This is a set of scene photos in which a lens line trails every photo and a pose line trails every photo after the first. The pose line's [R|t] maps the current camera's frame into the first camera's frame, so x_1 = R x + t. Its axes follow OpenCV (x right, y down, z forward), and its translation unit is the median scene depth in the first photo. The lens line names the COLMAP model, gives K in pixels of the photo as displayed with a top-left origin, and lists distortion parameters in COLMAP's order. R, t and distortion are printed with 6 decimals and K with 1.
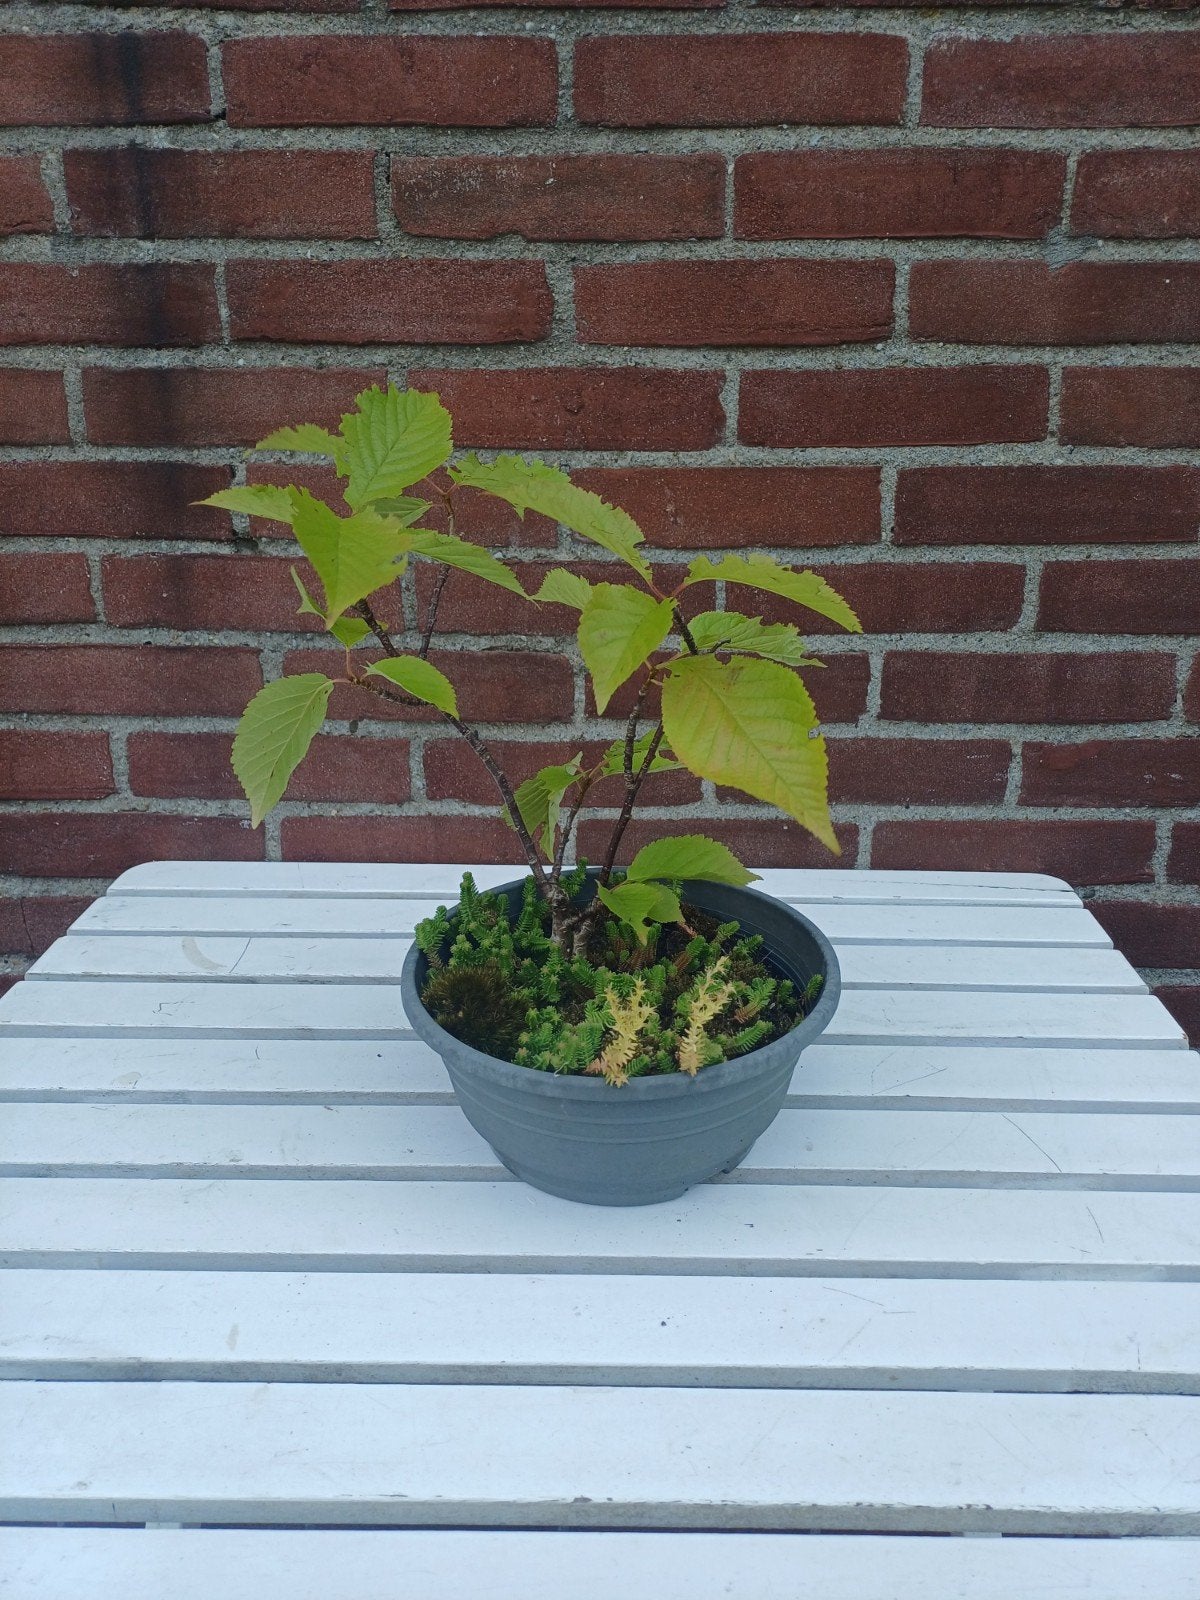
lens RADIAL K [[1120.0, 0, 636.9], [0, 1120.0, 799.5], [0, 0, 1]] dist [0.023447, -0.000638]
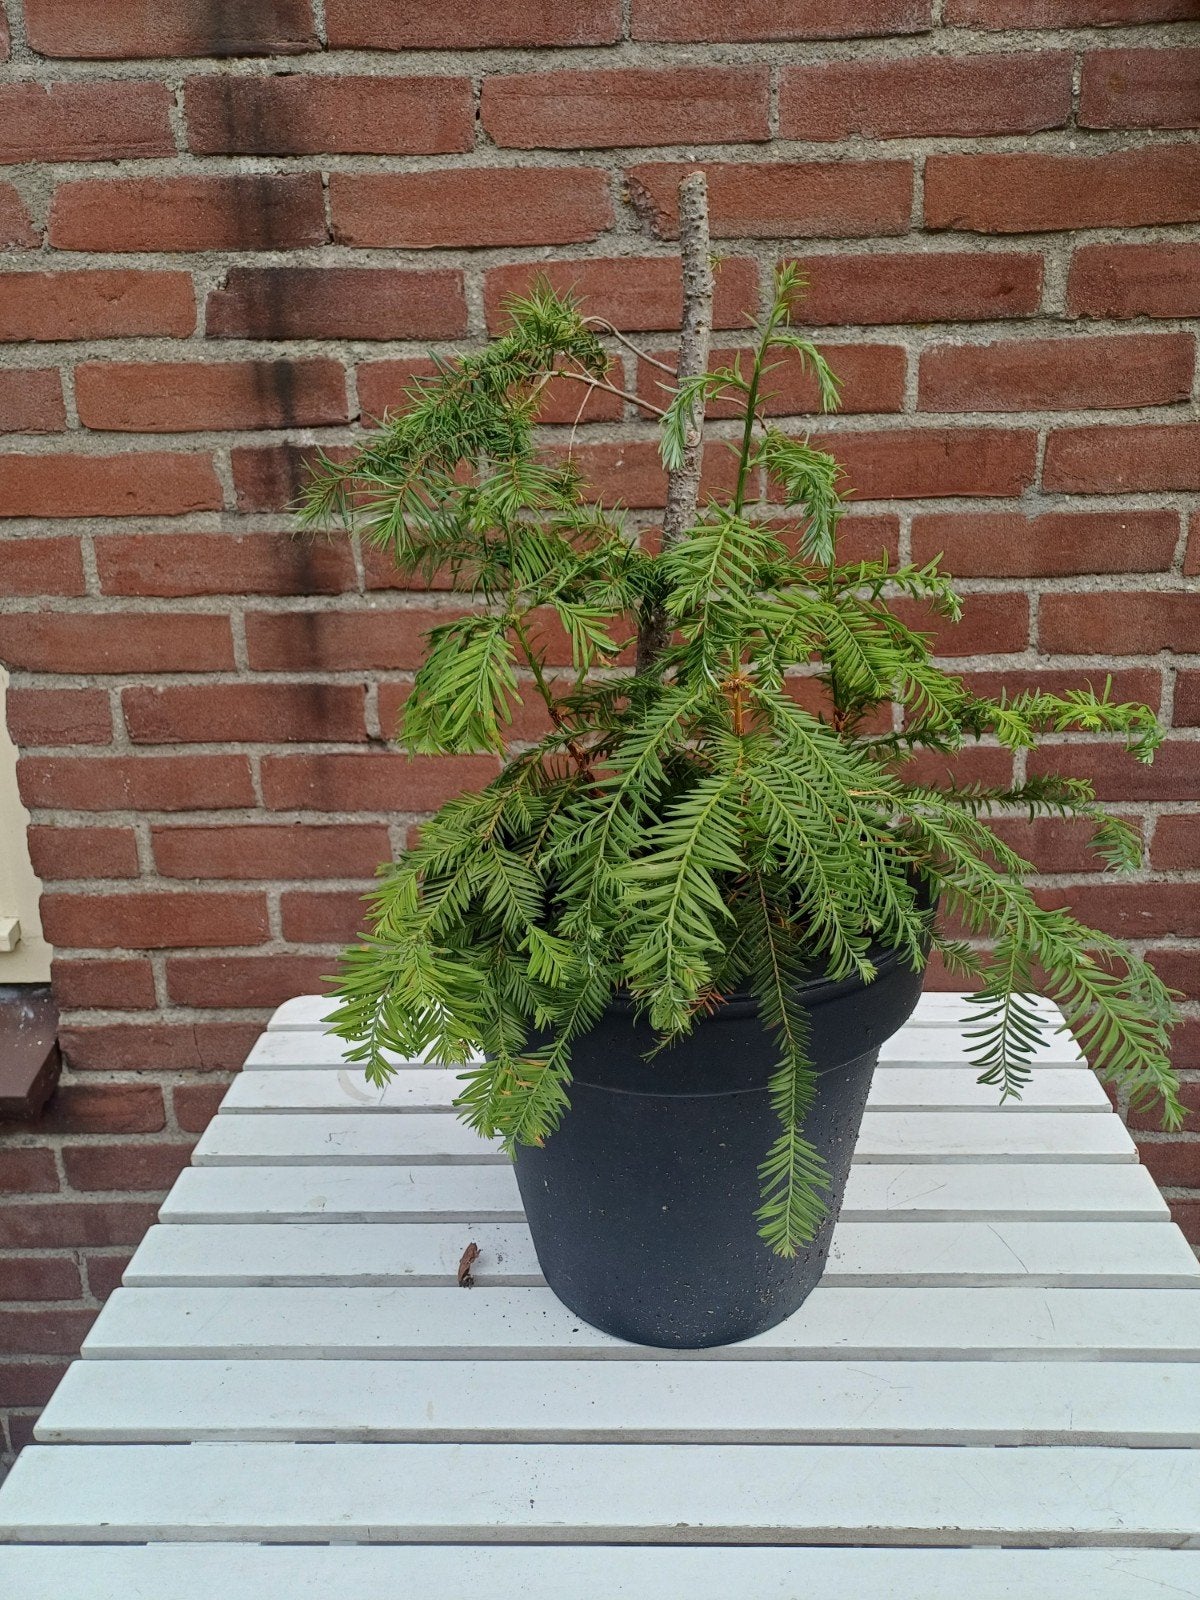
lens RADIAL K [[1252.1, 0, 649.3], [0, 1252.1, 744.5], [0, 0, 1]] dist [0.075764, -0.054124]
pose [[0.999534, -0.021074, -0.022087, -0.019804], [0.021618, 0.999461, 0.024688, -0.269940], [0.021555, -0.025154, 0.999451, -0.393788]]
